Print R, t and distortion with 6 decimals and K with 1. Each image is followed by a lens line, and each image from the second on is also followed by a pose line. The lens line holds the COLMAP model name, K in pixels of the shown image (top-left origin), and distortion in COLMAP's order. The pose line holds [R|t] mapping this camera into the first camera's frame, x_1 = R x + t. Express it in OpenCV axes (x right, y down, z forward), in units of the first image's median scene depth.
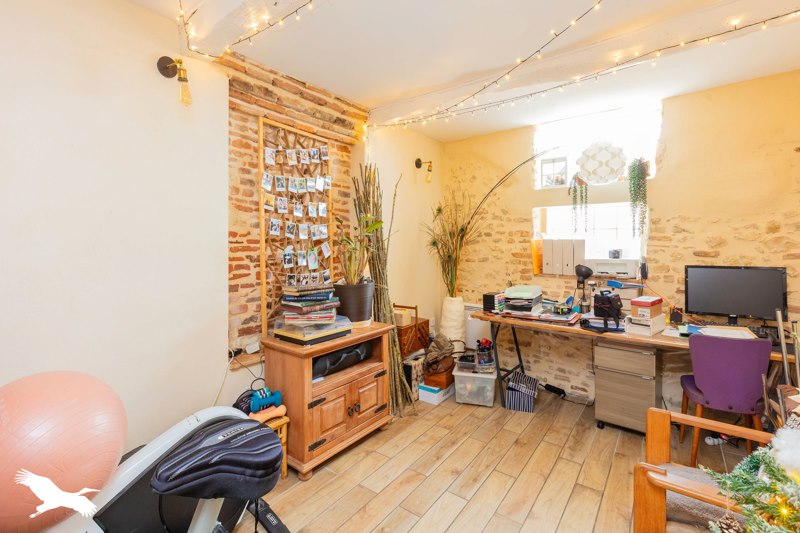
lens RADIAL K [[363.6, 0, 432.4], [0, 363.6, 248.5], [0, 0, 1]] dist [-0.001913, -0.000145]
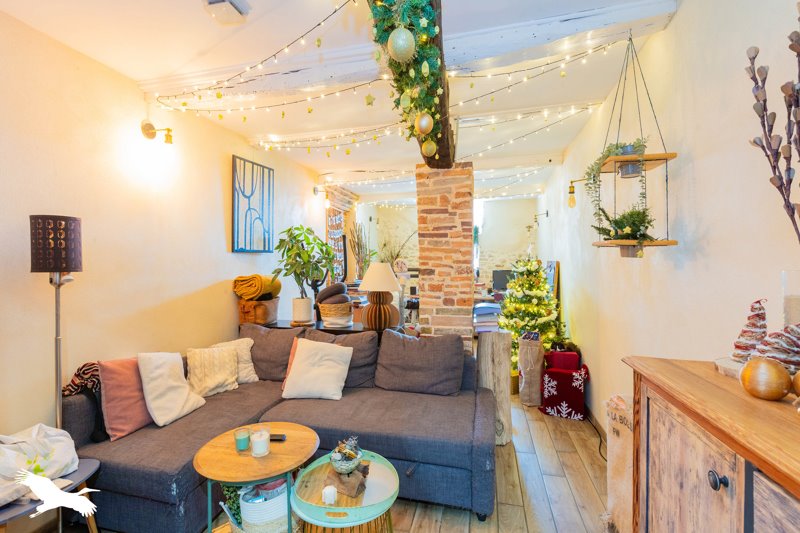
lens RADIAL K [[363.6, 0, 396.4], [0, 363.6, 265.5], [0, 0, 1]] dist [-0.001913, -0.000145]
pose [[0.939552, -0.004245, 0.342381, -0.725362], [0.006896, 0.999955, -0.006526, 0.023280], [-0.342338, 0.008493, 0.939539, -1.038473]]
